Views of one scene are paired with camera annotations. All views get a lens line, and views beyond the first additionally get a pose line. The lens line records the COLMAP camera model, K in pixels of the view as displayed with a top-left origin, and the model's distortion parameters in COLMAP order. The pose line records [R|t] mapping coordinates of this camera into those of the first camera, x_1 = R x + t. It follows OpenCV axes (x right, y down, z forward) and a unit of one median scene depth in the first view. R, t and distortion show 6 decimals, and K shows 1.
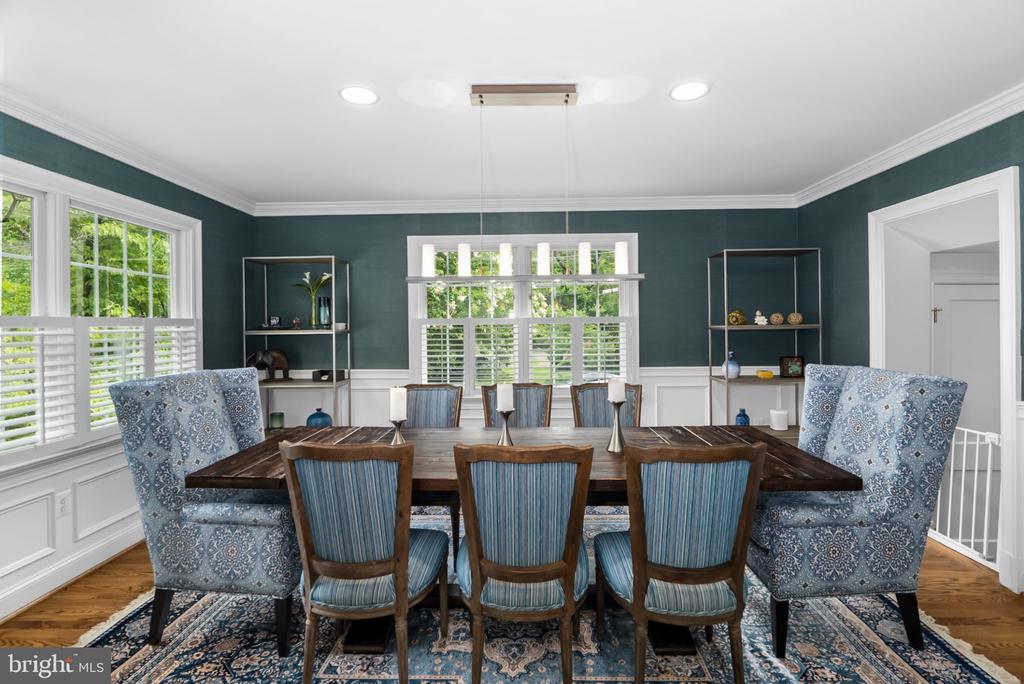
lens RADIAL K [[469.1, 0, 513.8], [0, 469.1, 333.9], [0, 0, 1]] dist [-0.011844, 0.003235]
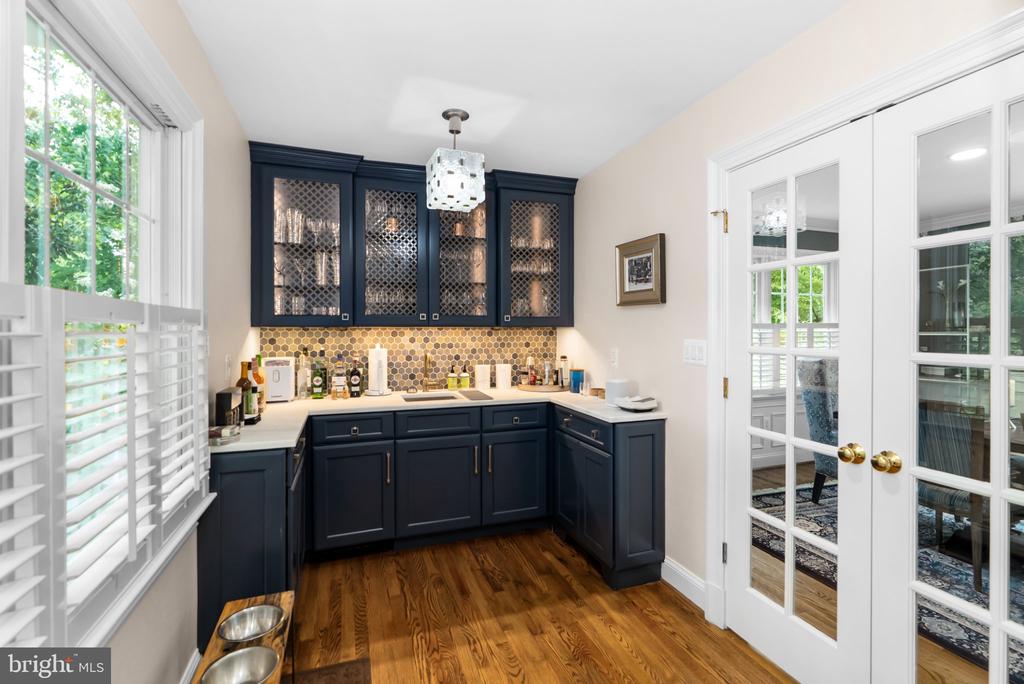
lens RADIAL K [[469.1, 0, 515.1], [0, 469.1, 325.8], [0, 0, 1]] dist [-0.011844, 0.003235]
pose [[0.356297, -0.001499, -0.934372, 0.371145], [-0.016391, 0.999835, -0.007854, 0.004048], [0.934229, 0.018114, 0.356213, -0.545682]]
